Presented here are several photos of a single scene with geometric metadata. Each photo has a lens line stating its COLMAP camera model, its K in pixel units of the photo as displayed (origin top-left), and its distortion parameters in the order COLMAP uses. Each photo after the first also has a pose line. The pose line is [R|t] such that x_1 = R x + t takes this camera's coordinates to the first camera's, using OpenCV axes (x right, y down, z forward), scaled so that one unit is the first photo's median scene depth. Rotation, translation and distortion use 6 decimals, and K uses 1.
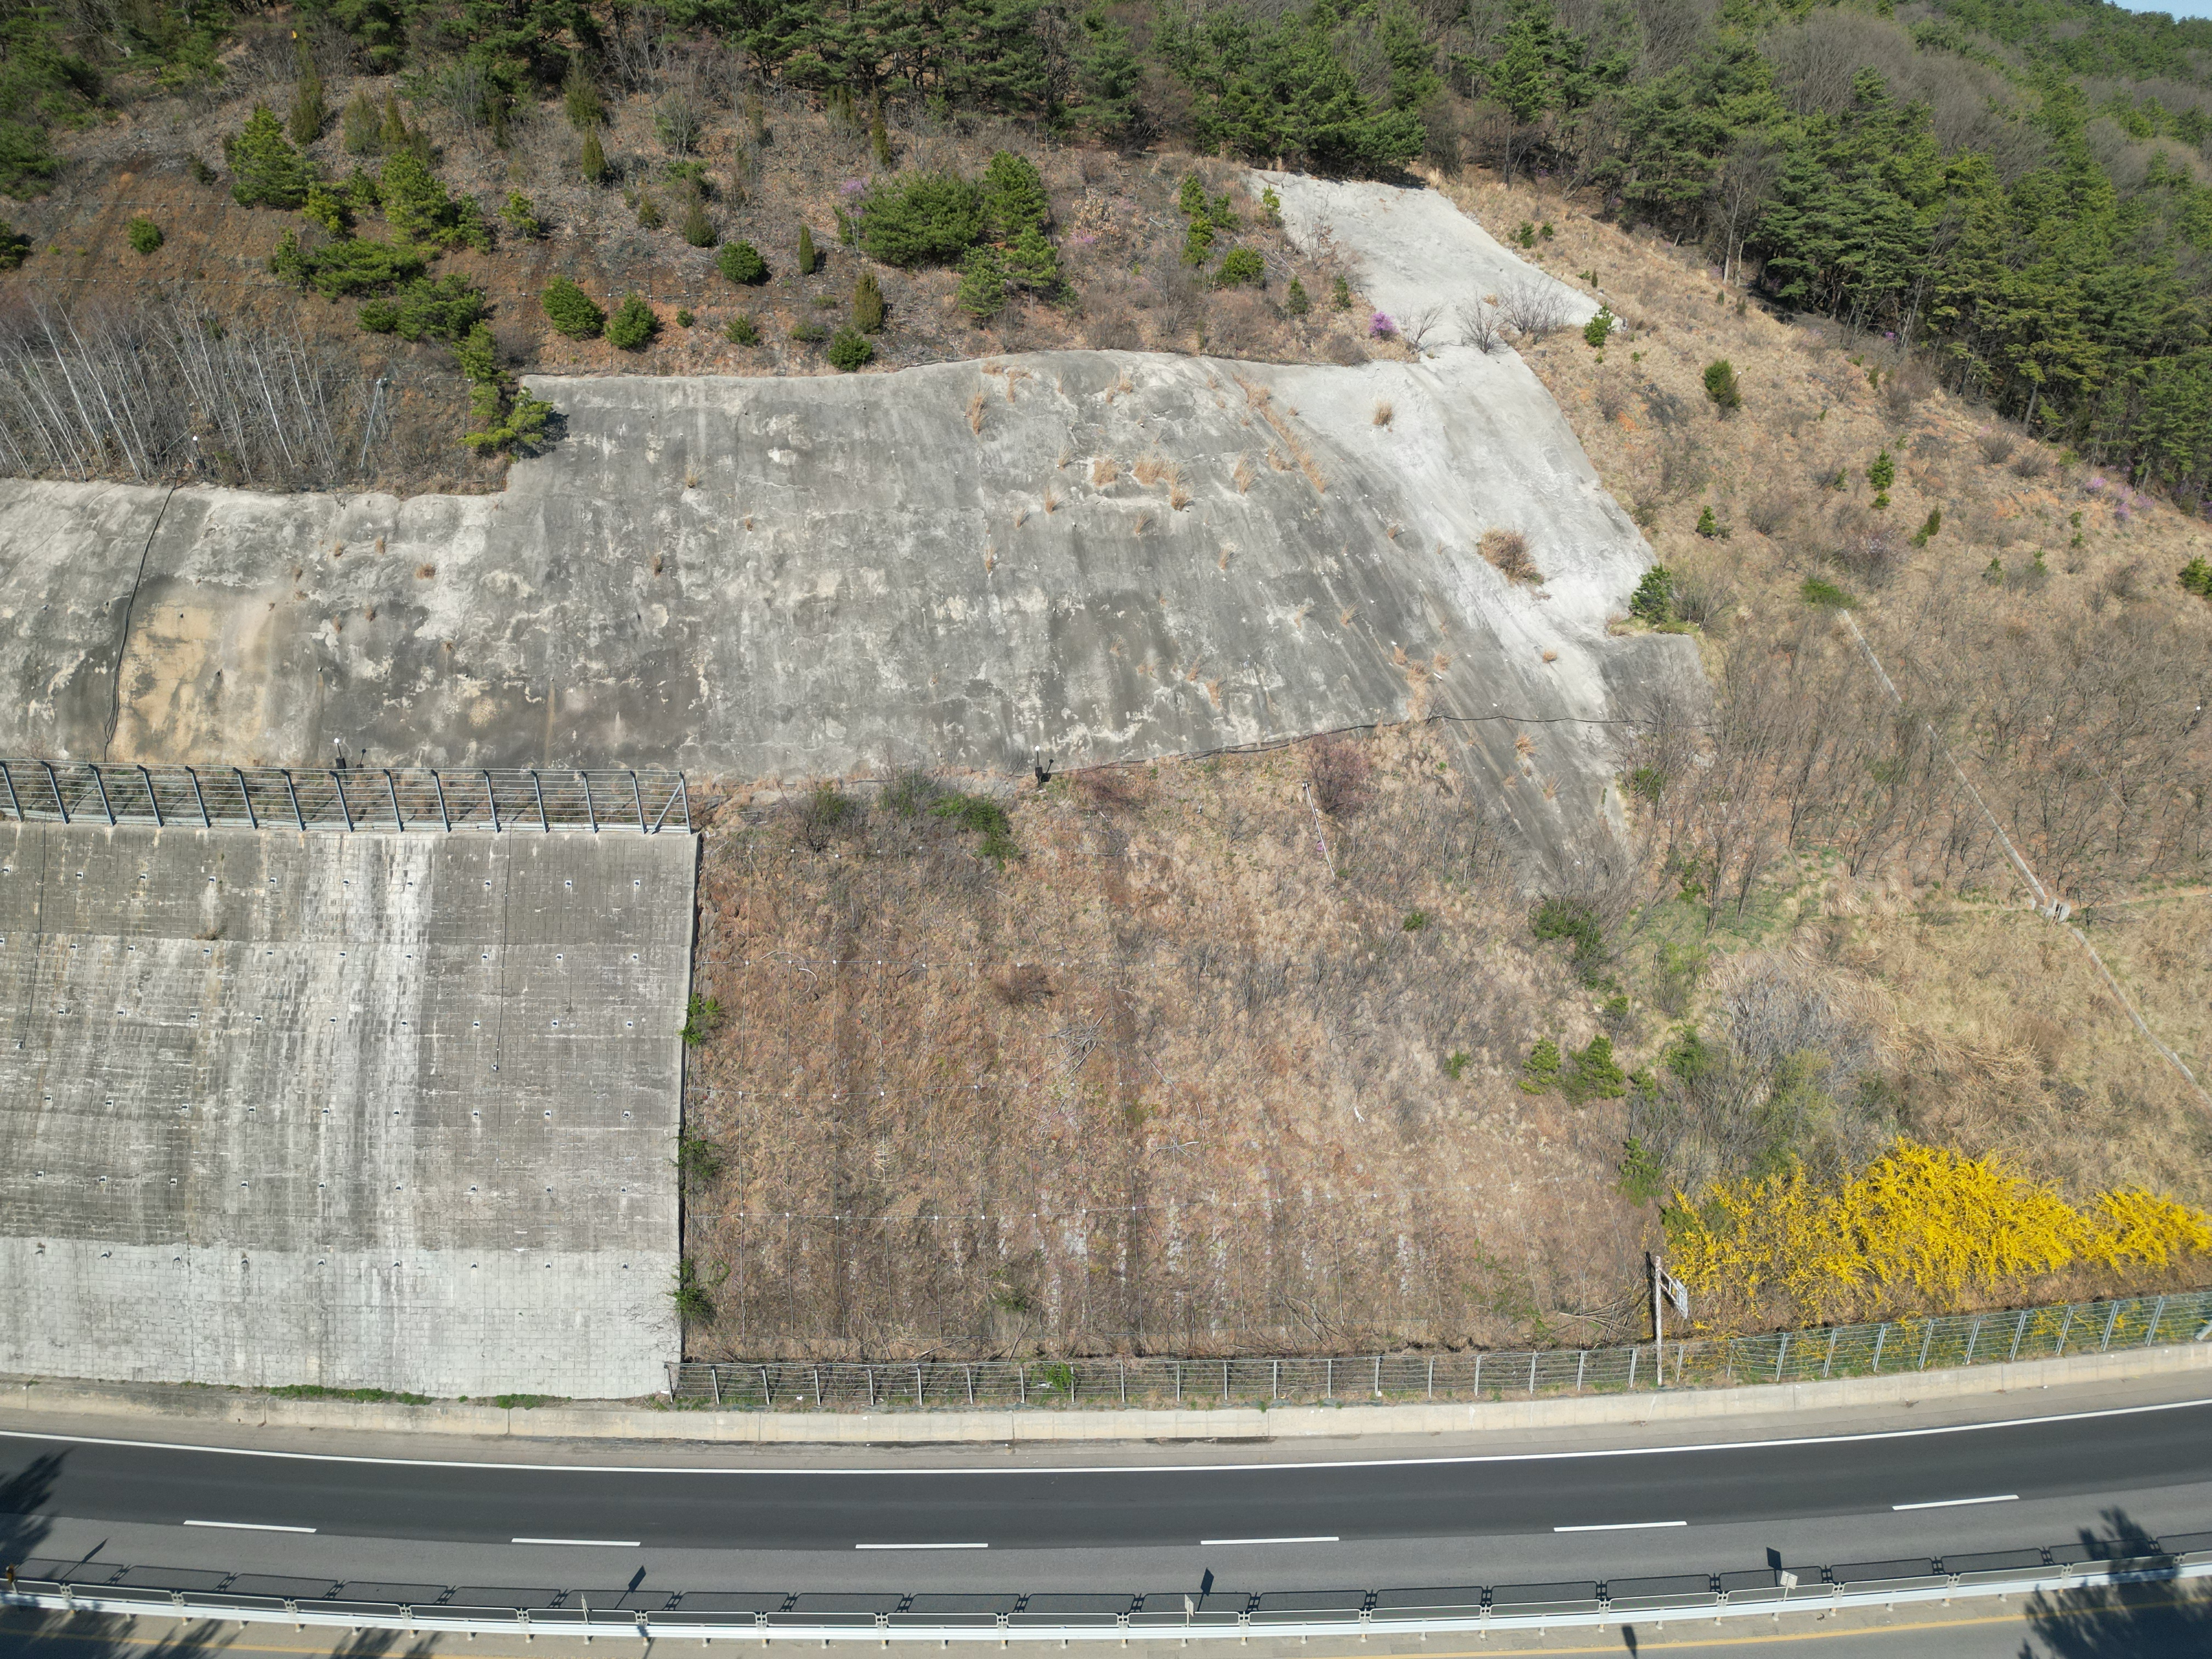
lens RADIAL K [[1542.2, 0, 1119.8], [0, 1542.2, 824.9], [0, 0, 1]] dist [0.076821, -0.078573]
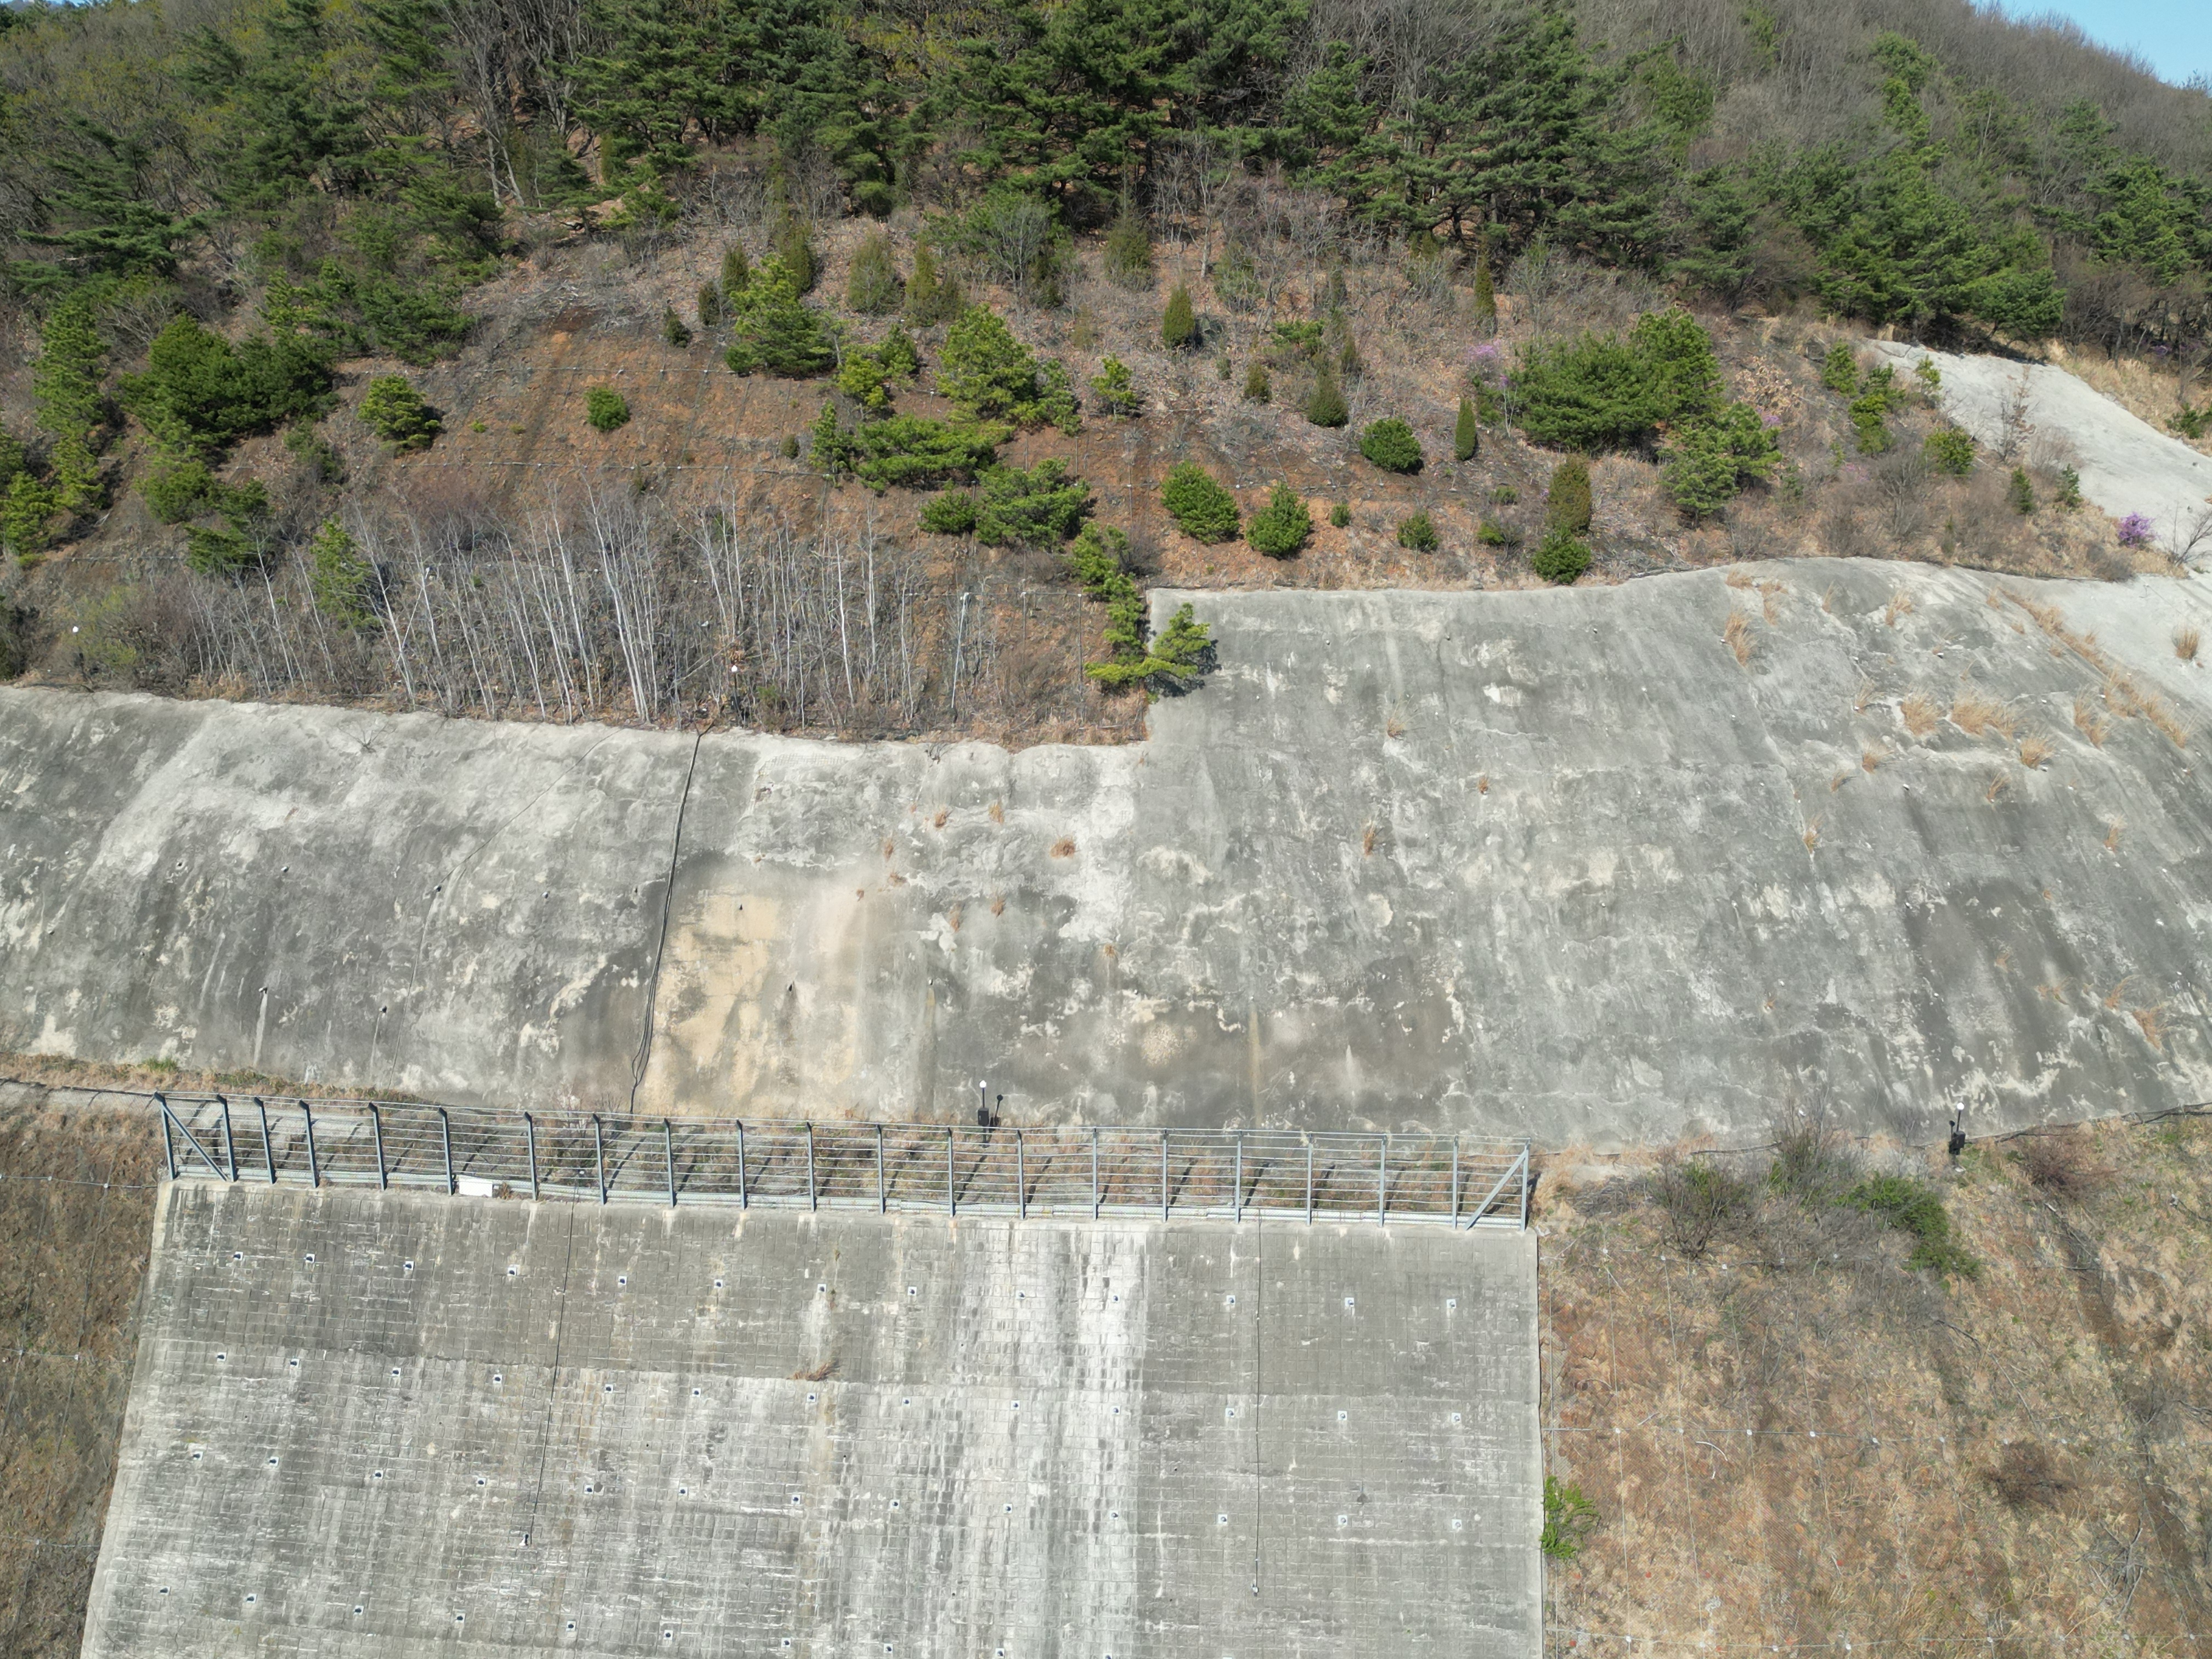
lens RADIAL K [[1961.6, 0, 1119.7], [0, 1961.6, 825.5], [0, 0, 1]] dist [0.141378, -0.264704]
pose [[0.999921, 0.009490, -0.008238, -0.403963], [-0.010747, 0.985534, -0.169137, -0.018231], [0.006514, 0.169212, 0.985558, 0.097992]]
